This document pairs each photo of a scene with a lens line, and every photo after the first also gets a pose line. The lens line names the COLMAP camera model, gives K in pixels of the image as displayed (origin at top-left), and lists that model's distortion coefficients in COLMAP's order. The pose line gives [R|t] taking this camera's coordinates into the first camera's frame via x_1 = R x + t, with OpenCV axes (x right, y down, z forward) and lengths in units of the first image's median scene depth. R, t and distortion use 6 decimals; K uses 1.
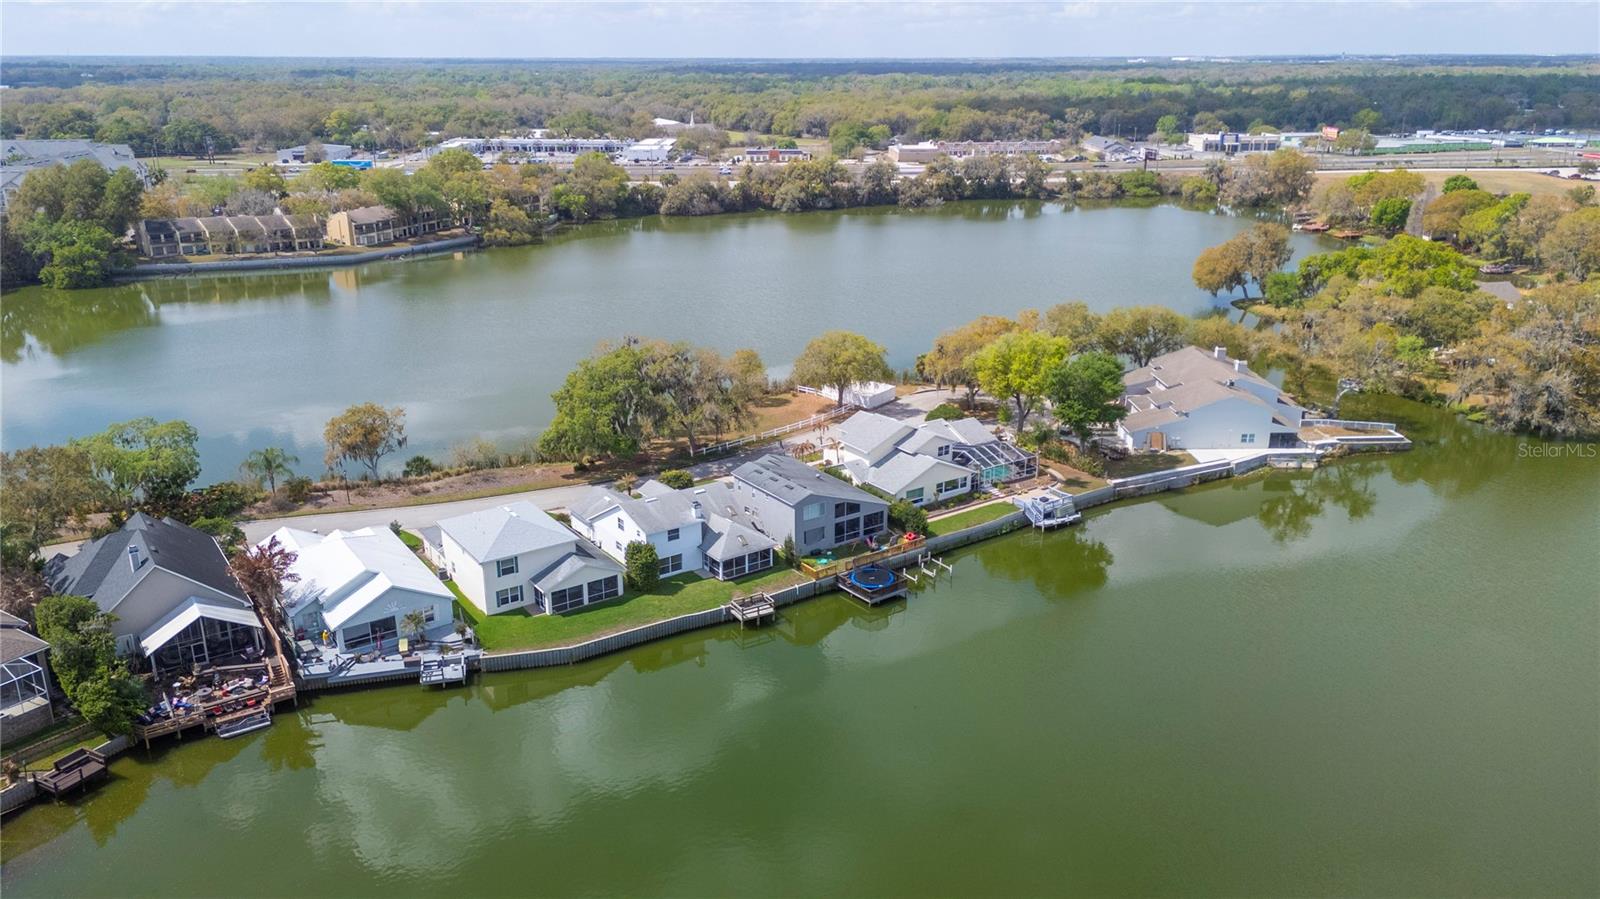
lens RADIAL K [[1172.1, 0, 798.2], [0, 1172.1, 450.6], [0, 0, 1]] dist [0.085157, -0.087212]
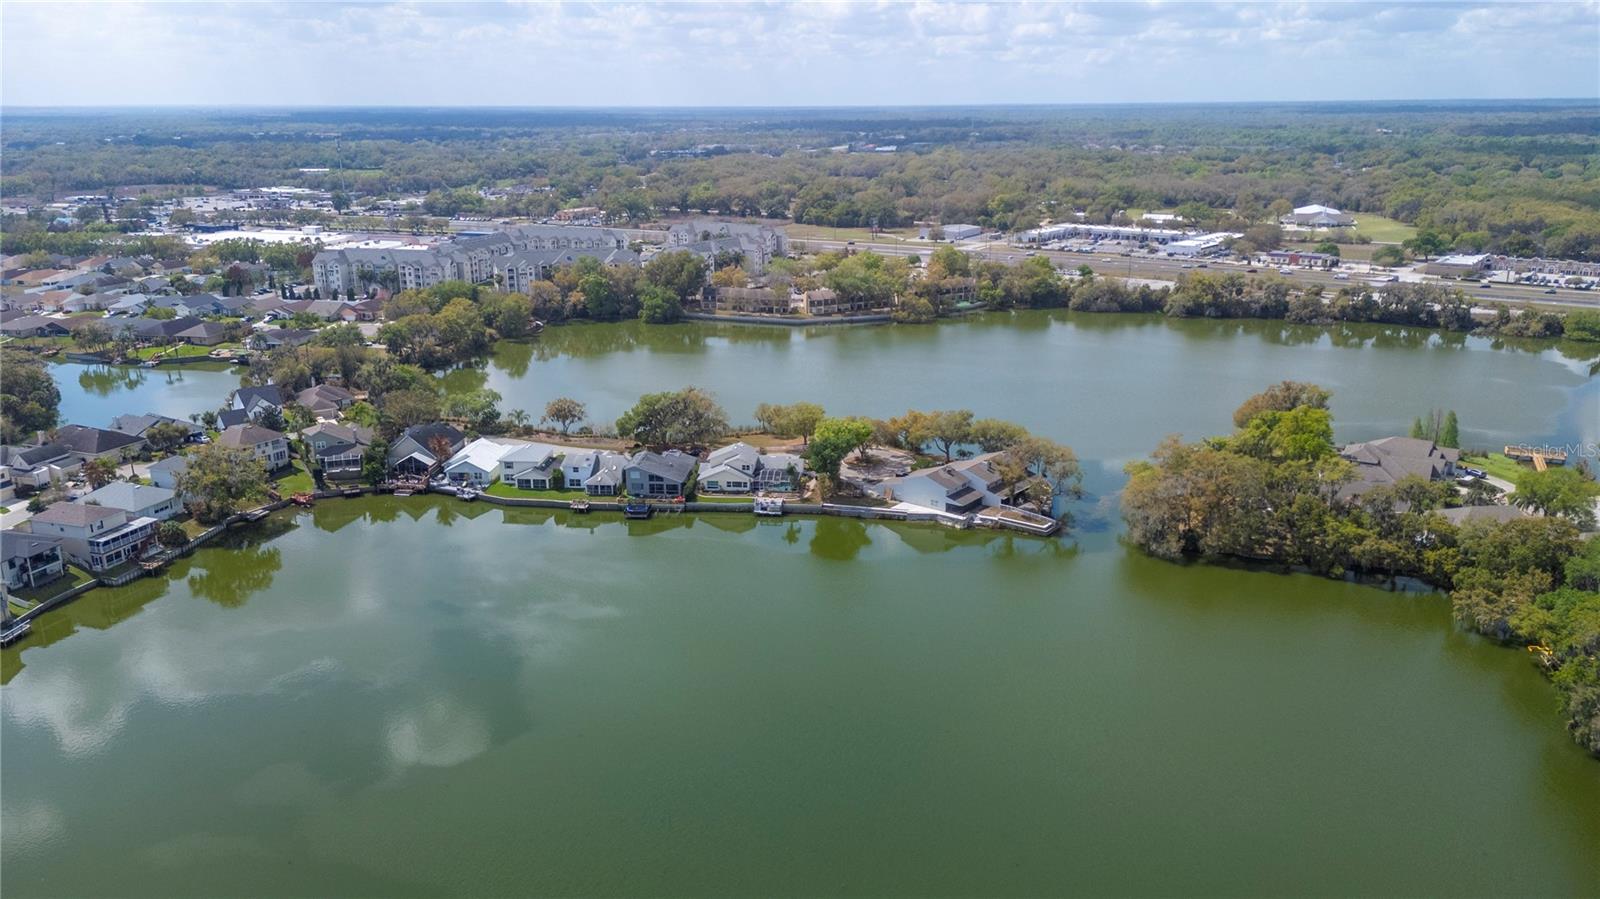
lens RADIAL K [[1172.1, 0, 798.2], [0, 1172.1, 450.6], [0, 0, 1]] dist [0.085157, -0.087212]
pose [[0.760899, 0.181569, -0.622948, 1.381713], [-0.201864, 0.978650, 0.038679, -0.118864], [0.616671, 0.096320, 0.781306, -0.447965]]
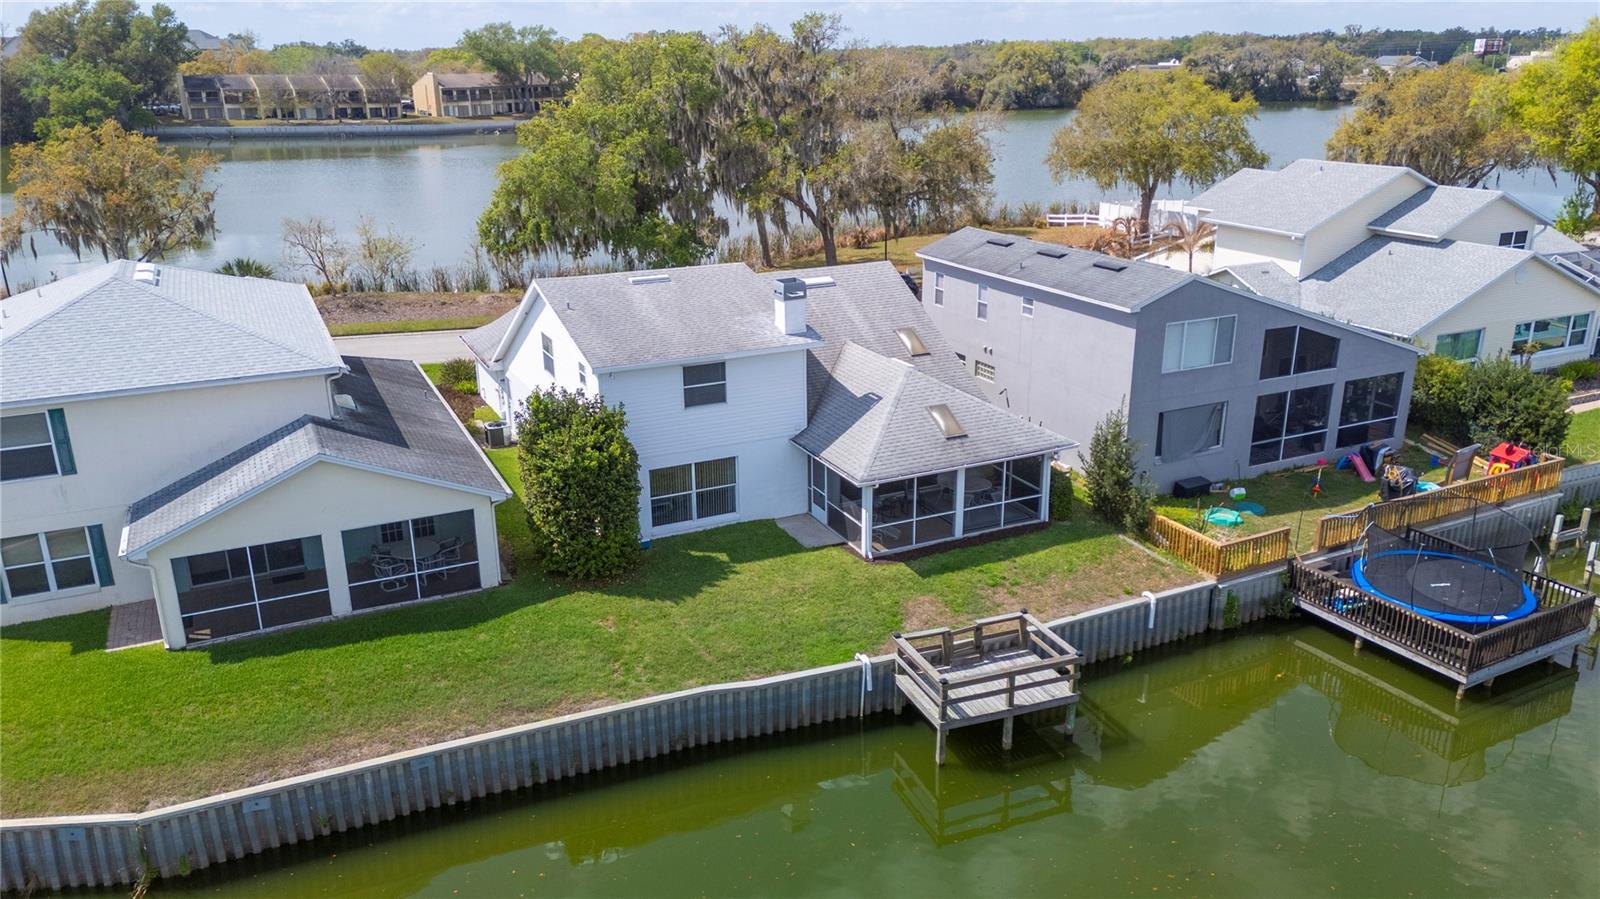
lens RADIAL K [[1172.1, 0, 798.2], [0, 1172.1, 450.6], [0, 0, 1]] dist [0.085157, -0.087212]
pose [[0.987274, 0.044922, -0.152554, -0.033652], [-0.044620, 0.998989, 0.005405, 0.070718], [0.152643, 0.001471, 0.988280, 0.604436]]
